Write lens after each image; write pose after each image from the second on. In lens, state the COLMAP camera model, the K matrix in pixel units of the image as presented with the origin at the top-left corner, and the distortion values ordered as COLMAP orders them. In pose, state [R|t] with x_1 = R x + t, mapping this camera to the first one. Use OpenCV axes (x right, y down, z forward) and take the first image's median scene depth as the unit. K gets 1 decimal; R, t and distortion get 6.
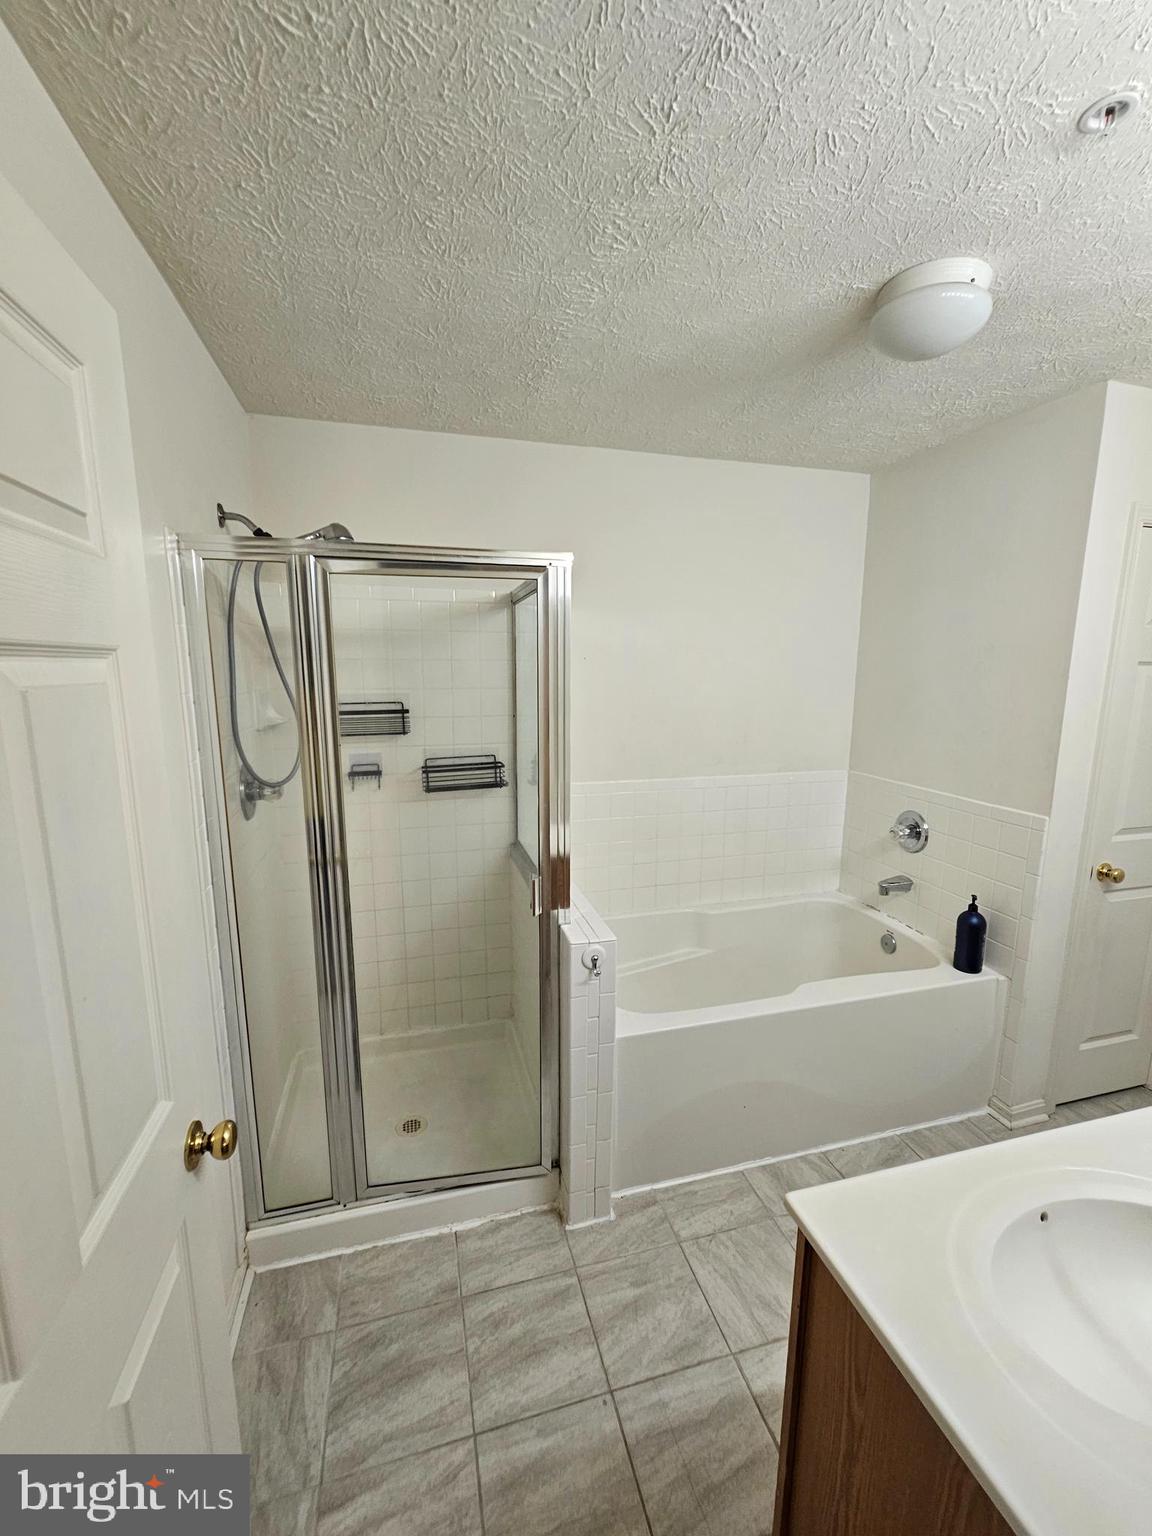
lens RADIAL K [[624.7, 0, 580.7], [0, 624.7, 770.1], [0, 0, 1]] dist [-0.001552, 0.000900]
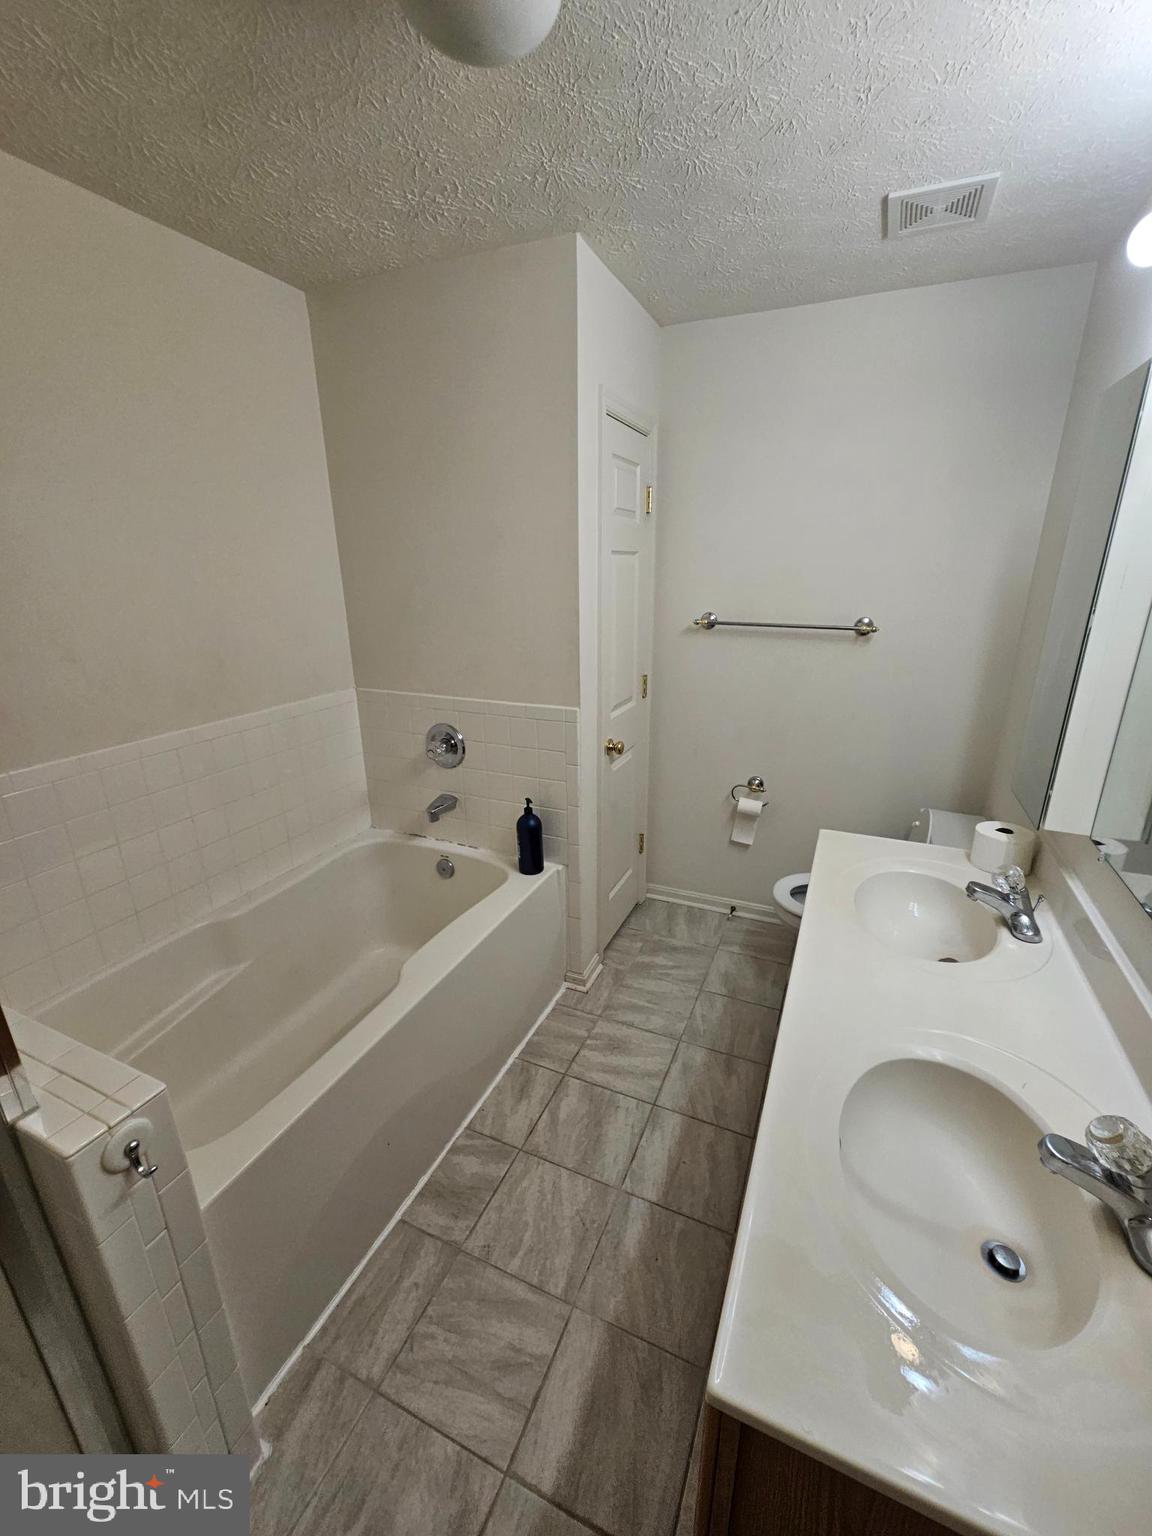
lens RADIAL K [[624.7, 0, 574.0], [0, 624.7, 775.9], [0, 0, 1]] dist [-0.001552, 0.000900]
pose [[0.636947, -0.255318, 0.727400, -0.030343], [0.135423, 0.965948, 0.220466, -0.040662], [-0.758919, -0.041918, 0.649834, 0.305699]]
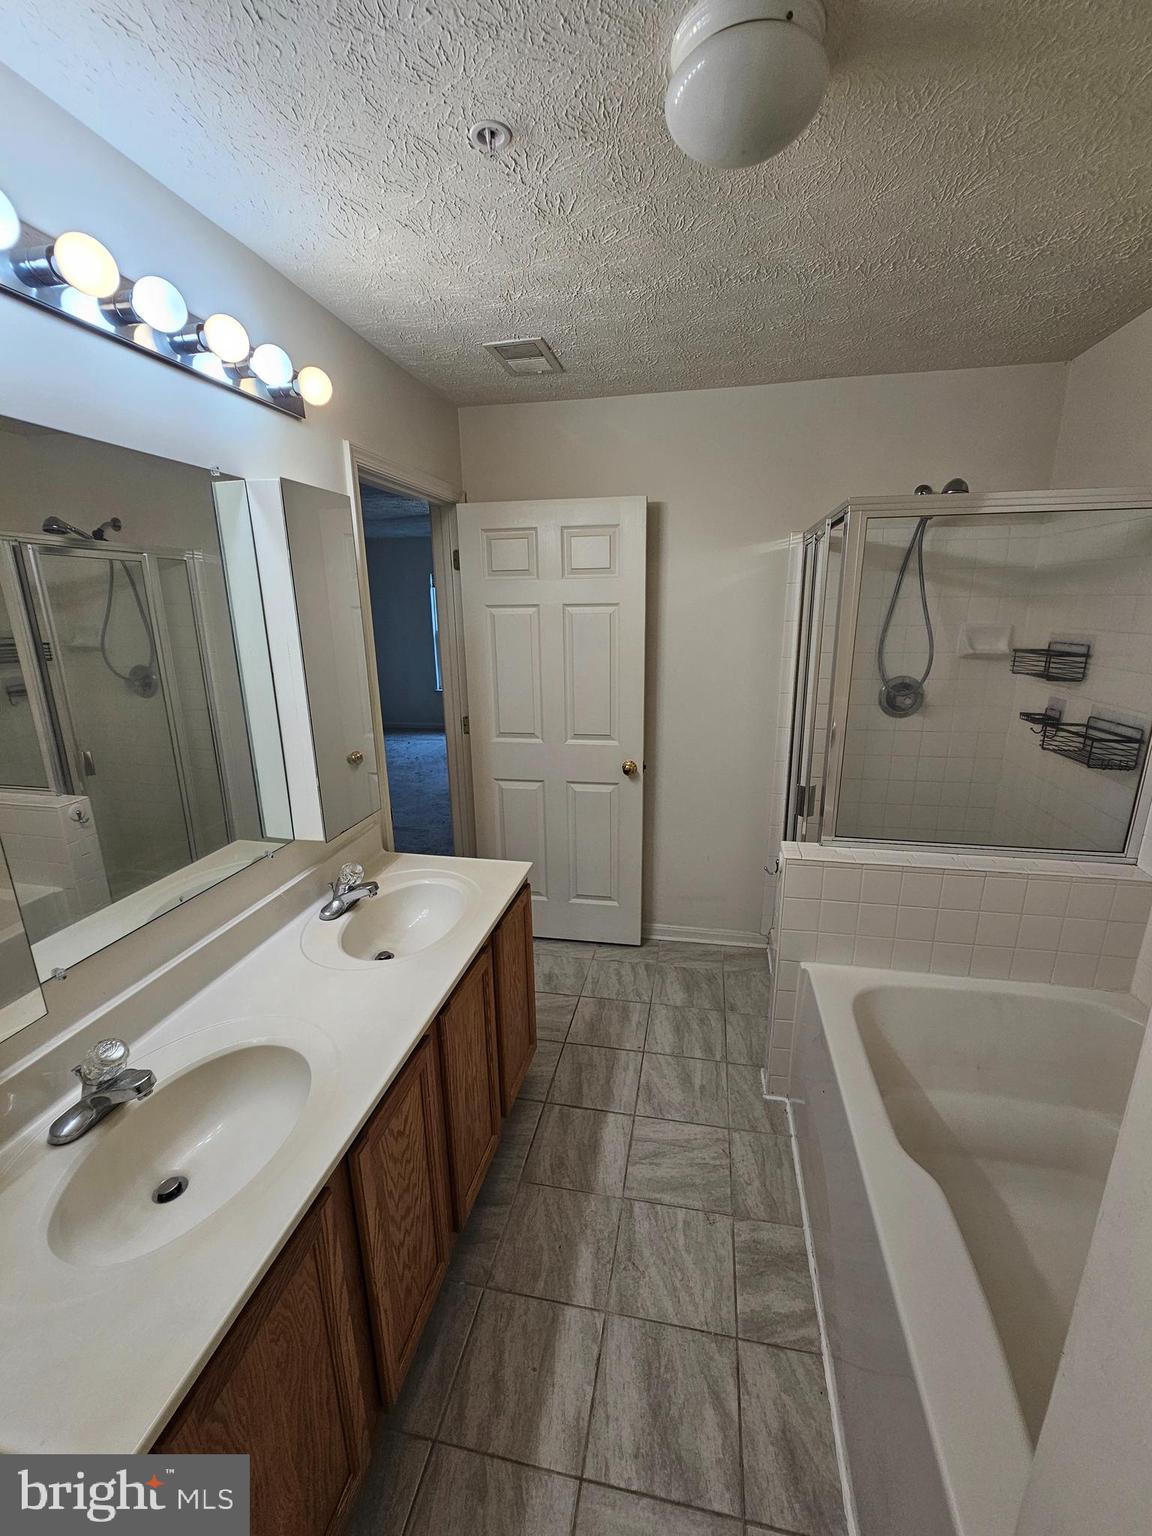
lens RADIAL K [[624.7, 0, 574.0], [0, 624.7, 770.0], [0, 0, 1]] dist [-0.001552, 0.000900]
pose [[-0.455536, 0.229061, -0.860243, 0.864971], [-0.127934, 0.939453, 0.317900, -0.136992], [0.880977, 0.254869, -0.398650, 0.810264]]
